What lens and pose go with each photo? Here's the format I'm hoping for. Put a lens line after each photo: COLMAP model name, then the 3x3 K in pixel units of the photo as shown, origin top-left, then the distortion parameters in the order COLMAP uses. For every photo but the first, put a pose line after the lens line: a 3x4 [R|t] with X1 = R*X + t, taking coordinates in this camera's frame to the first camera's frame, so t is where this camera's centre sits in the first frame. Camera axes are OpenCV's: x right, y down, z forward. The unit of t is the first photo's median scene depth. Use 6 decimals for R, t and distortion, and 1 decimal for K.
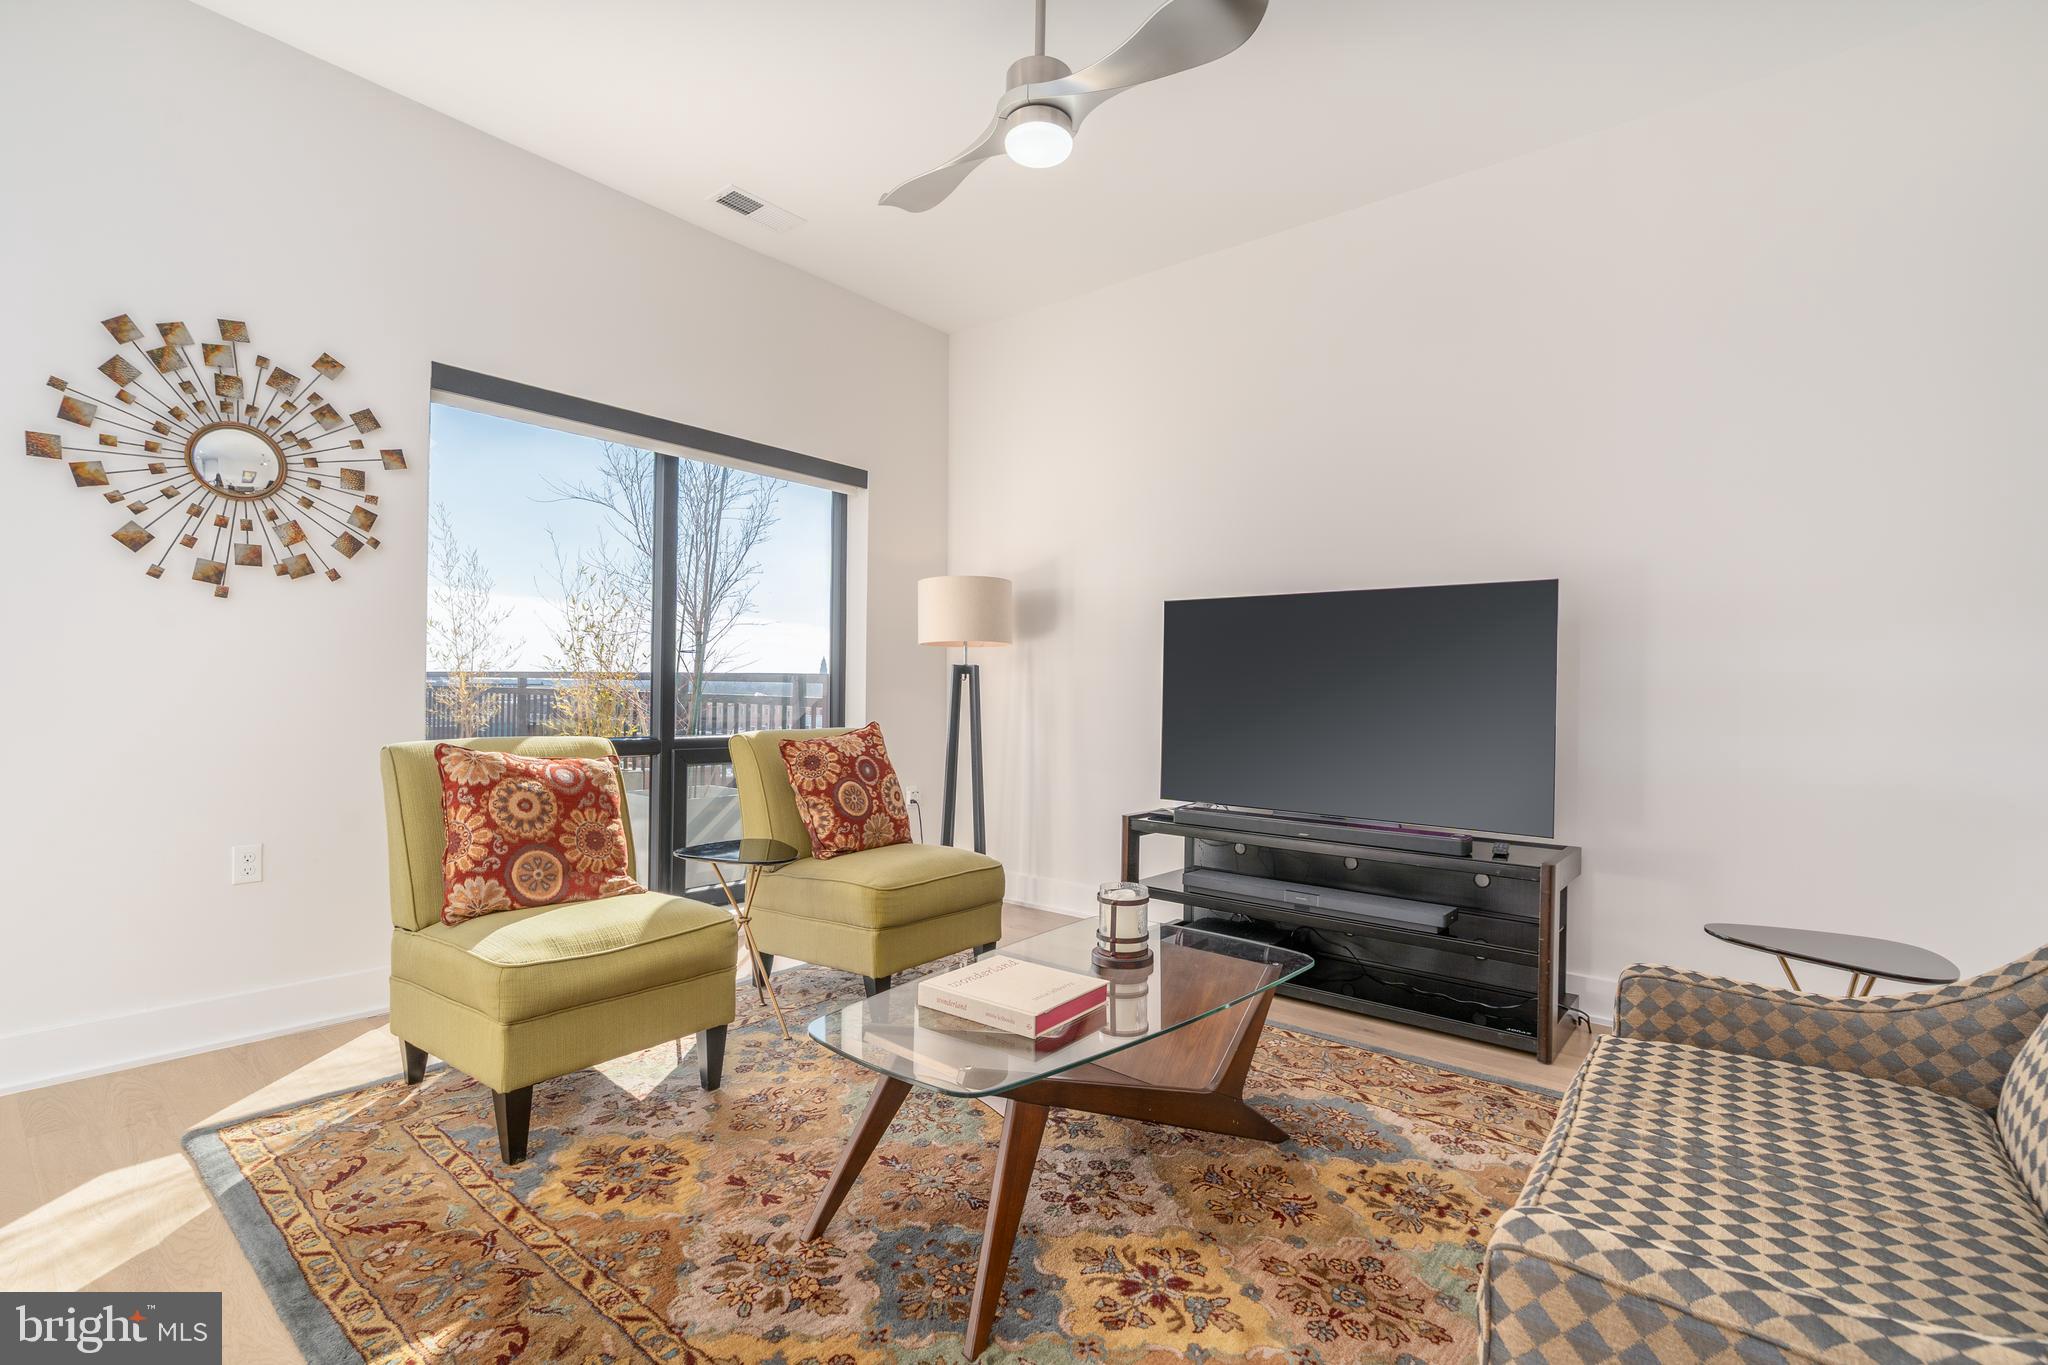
lens RADIAL K [[935.1, 0, 1022.8], [0, 935.1, 687.0], [0, 0, 1]] dist [-0.007359, 0.003077]
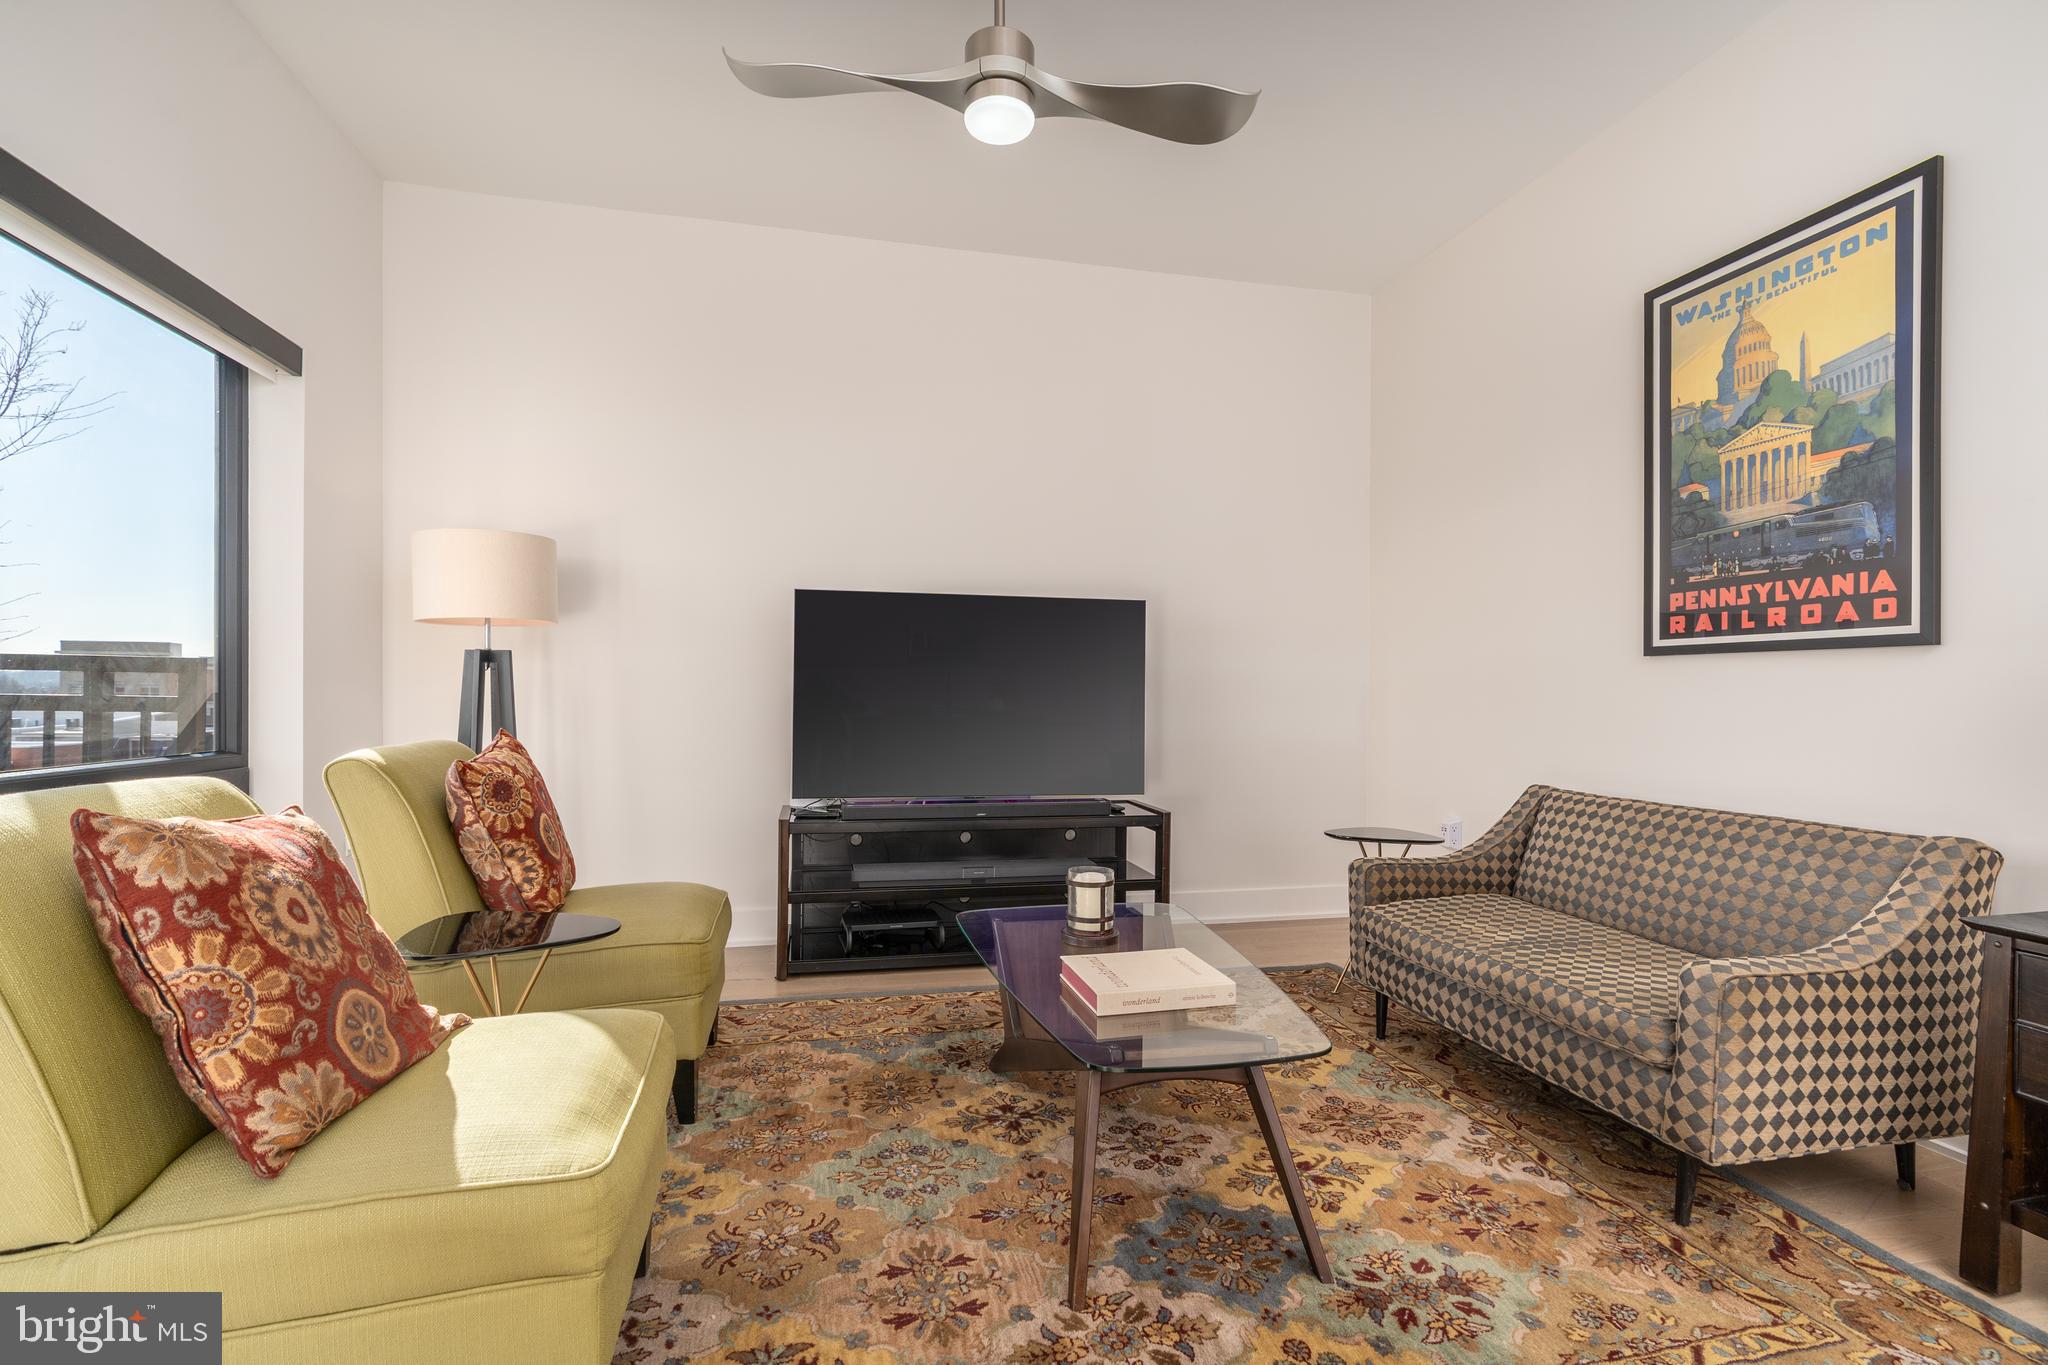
lens RADIAL K [[935.1, 0, 1028.7], [0, 935.1, 690.7], [0, 0, 1]] dist [-0.007359, 0.003077]
pose [[0.609751, -0.008004, 0.792553, -0.639247], [-0.003810, 0.999908, 0.013029, -0.003733], [-0.792584, -0.010964, 0.609664, 0.335282]]
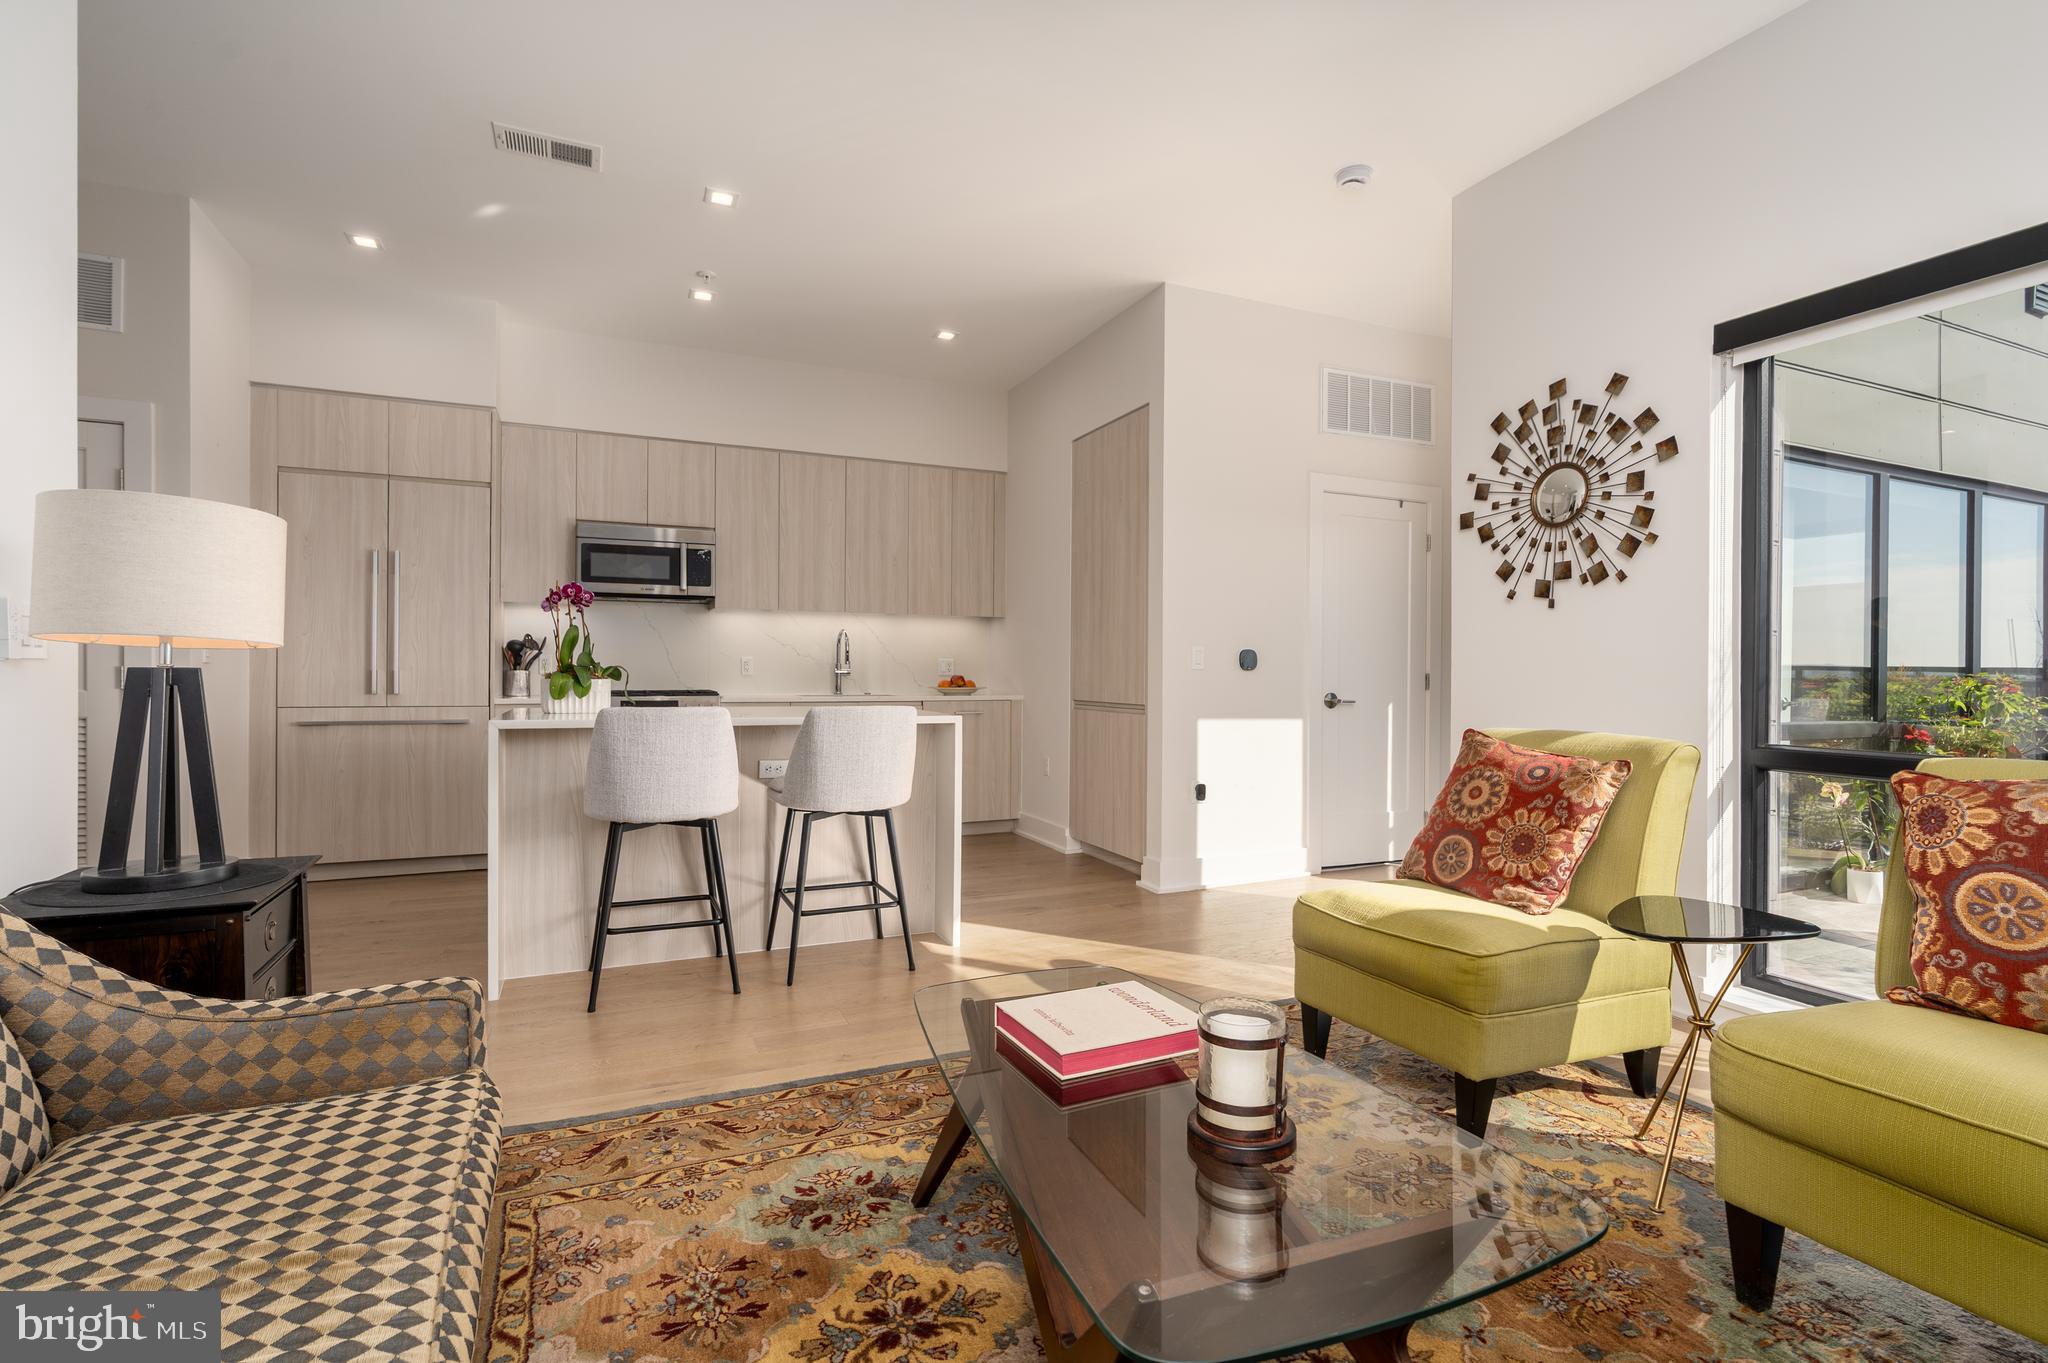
lens RADIAL K [[935.1, 0, 1035.7], [0, 935.1, 679.5], [0, 0, 1]] dist [-0.007359, 0.003077]
pose [[-0.432305, -0.008100, -0.901691, 0.559706], [-0.009095, 0.999948, -0.004622, 0.010631], [0.901682, 0.006203, -0.432356, 0.928245]]
